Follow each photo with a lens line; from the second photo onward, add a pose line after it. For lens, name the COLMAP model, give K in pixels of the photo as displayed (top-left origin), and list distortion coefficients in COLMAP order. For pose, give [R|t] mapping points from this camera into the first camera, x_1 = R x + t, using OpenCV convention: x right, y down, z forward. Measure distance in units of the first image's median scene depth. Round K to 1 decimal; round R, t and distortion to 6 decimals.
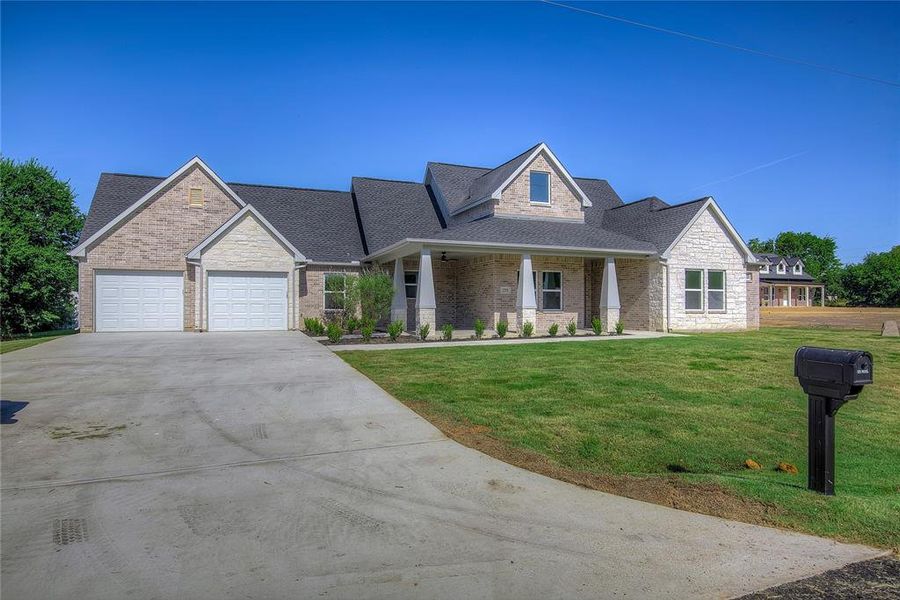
lens RADIAL K [[537.2, 0, 450.0], [0, 537.2, 300.0], [0, 0, 1]] dist [-0.001966, -0.000393]
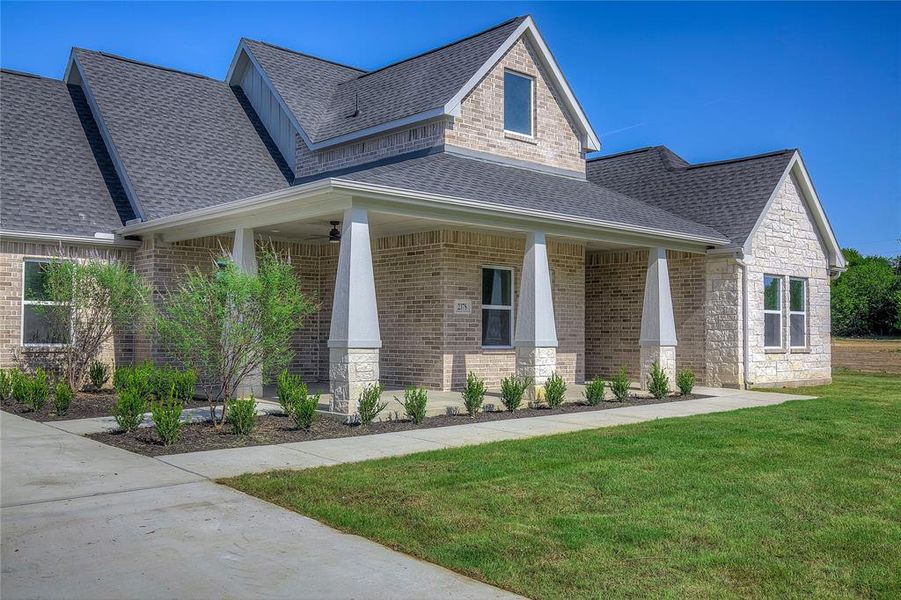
lens RADIAL K [[855.2, 0, 450.5], [0, 855.2, 300.0], [0, 0, 1]] dist [0.005441, 0.003366]
pose [[0.931457, 0.019796, 0.363311, -0.184277], [-0.011320, 0.999612, -0.025443, -0.004492], [-0.363674, 0.019586, 0.931320, 0.286068]]
